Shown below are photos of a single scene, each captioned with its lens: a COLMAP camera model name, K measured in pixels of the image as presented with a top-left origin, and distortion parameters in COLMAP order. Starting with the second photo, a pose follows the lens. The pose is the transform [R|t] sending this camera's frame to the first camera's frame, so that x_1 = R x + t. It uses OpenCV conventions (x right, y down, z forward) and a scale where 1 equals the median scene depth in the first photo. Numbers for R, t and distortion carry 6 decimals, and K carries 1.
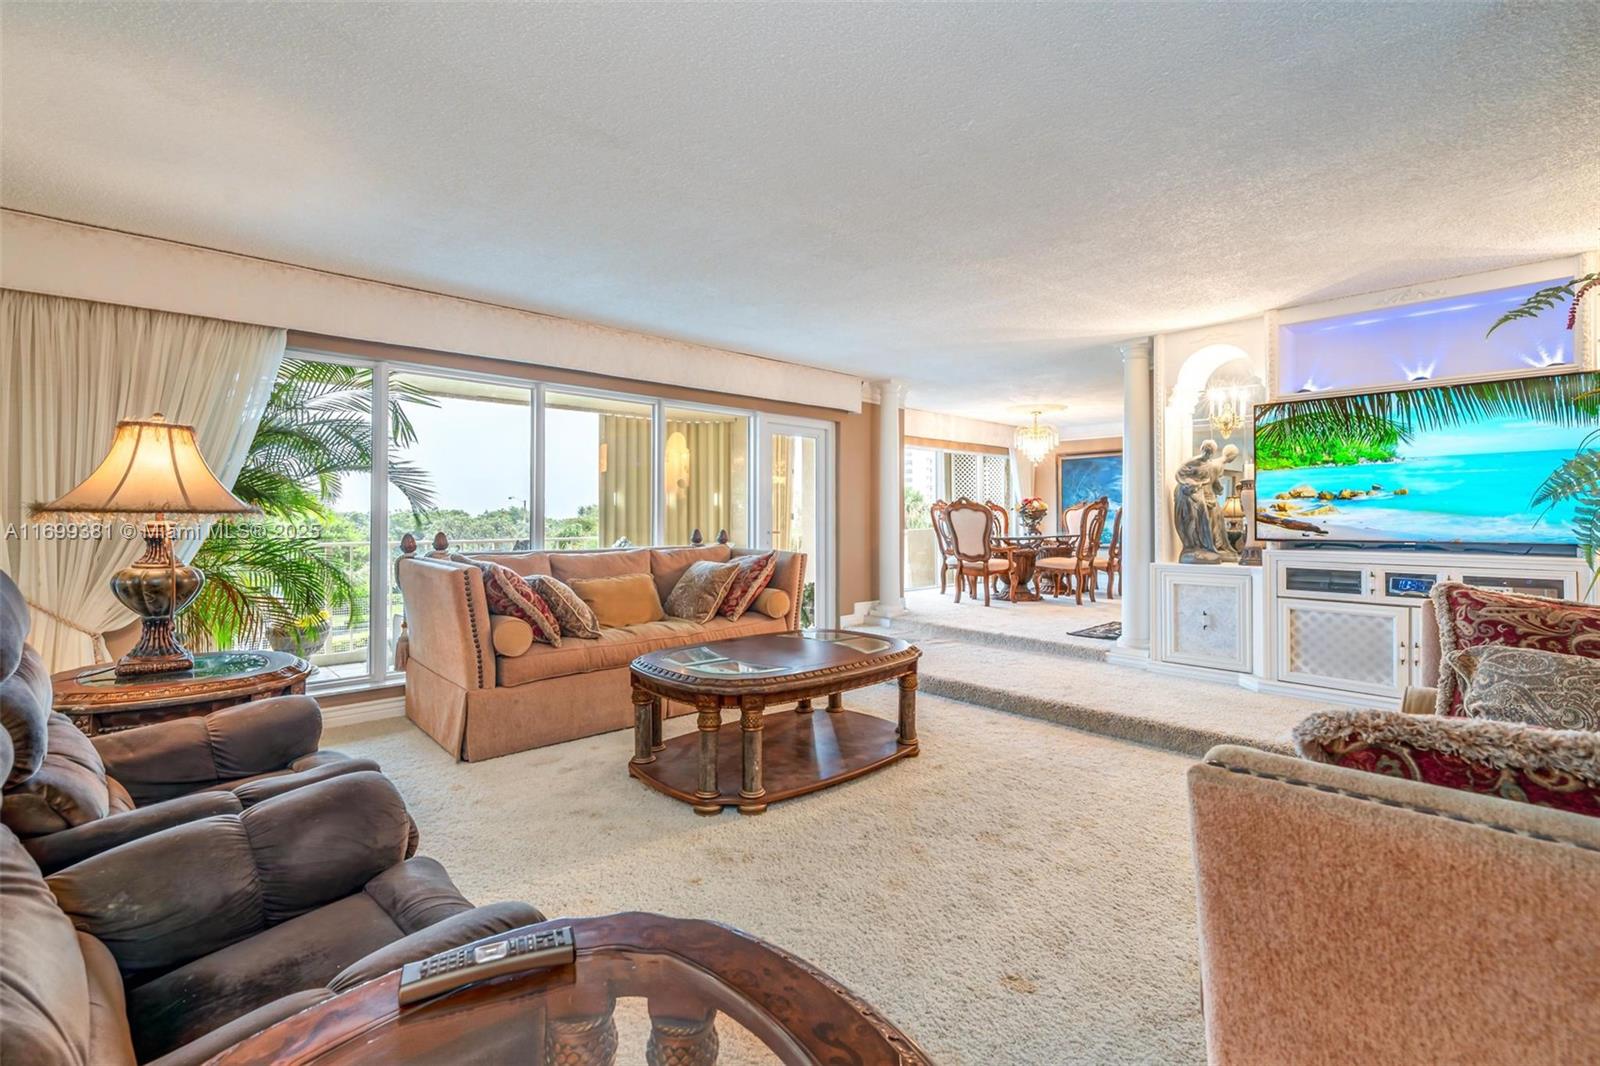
lens RADIAL K [[727.8, 0, 811.6], [0, 727.8, 524.1], [0, 0, 1]] dist [-0.002385, -0.000430]
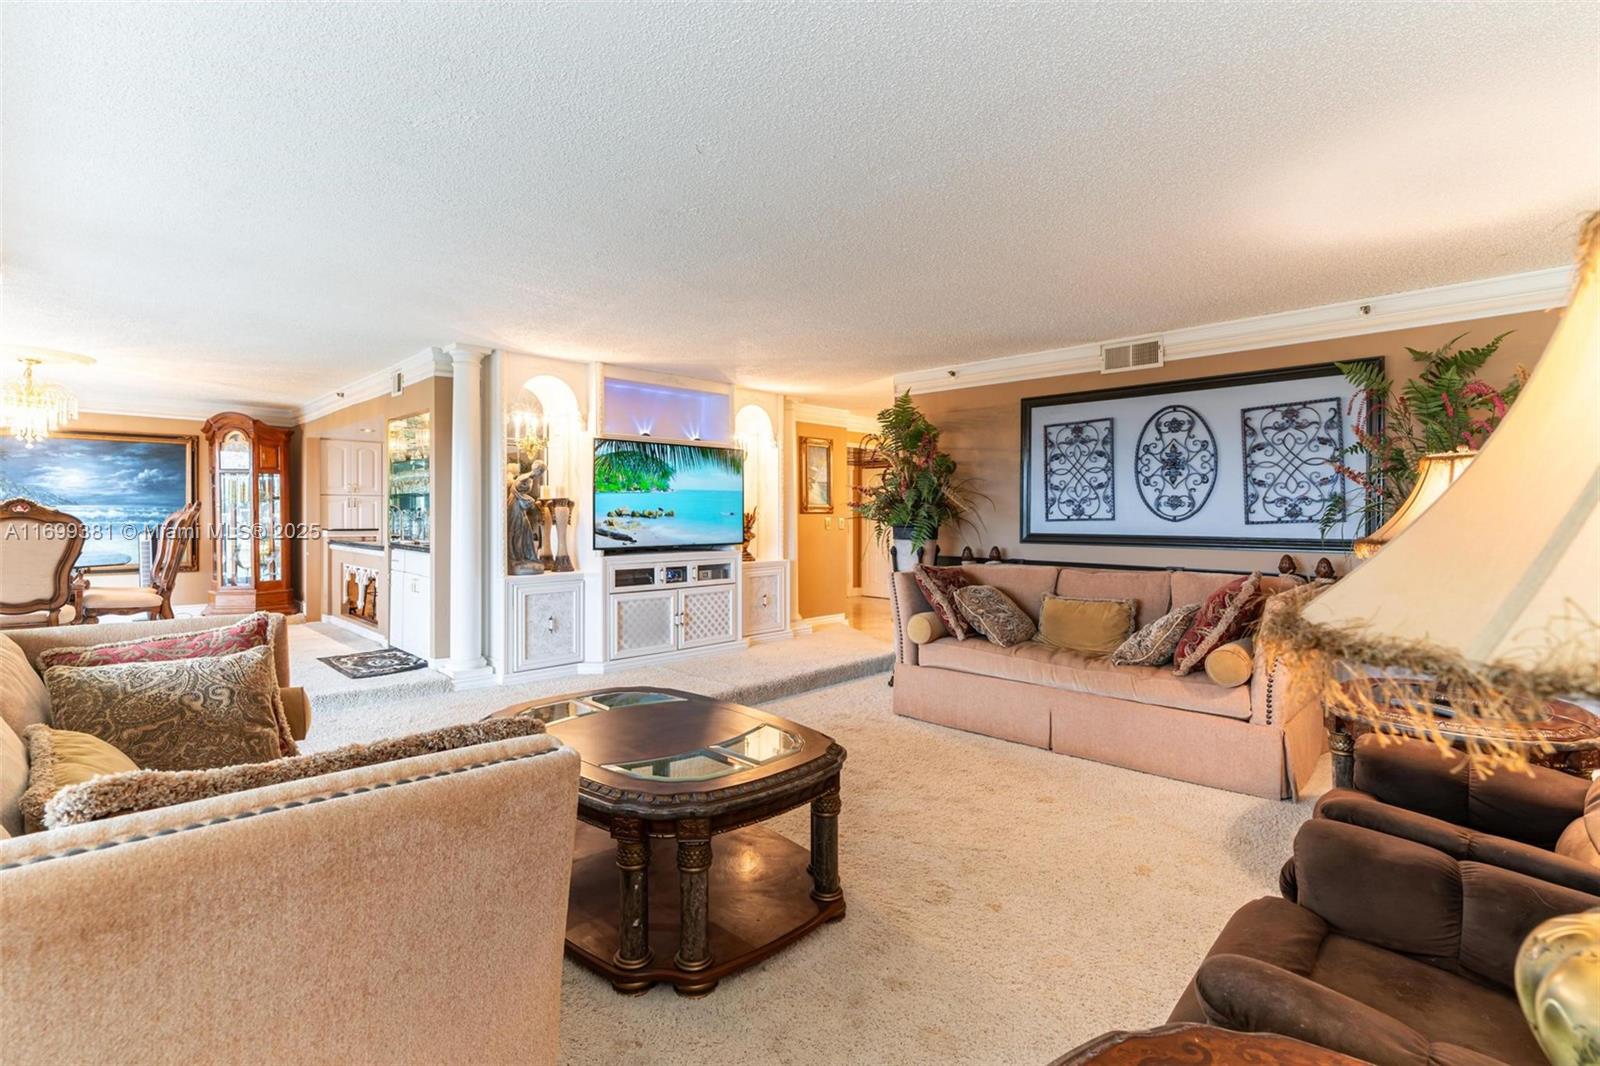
lens RADIAL K [[727.8, 0, 811.6], [0, 727.8, 524.1], [0, 0, 1]] dist [-0.002385, -0.000430]
pose [[-0.026570, -0.009376, 0.999603, -0.638582], [0.011985, 0.999881, 0.009697, -0.028947], [-0.999575, 0.012237, -0.026455, 0.703255]]
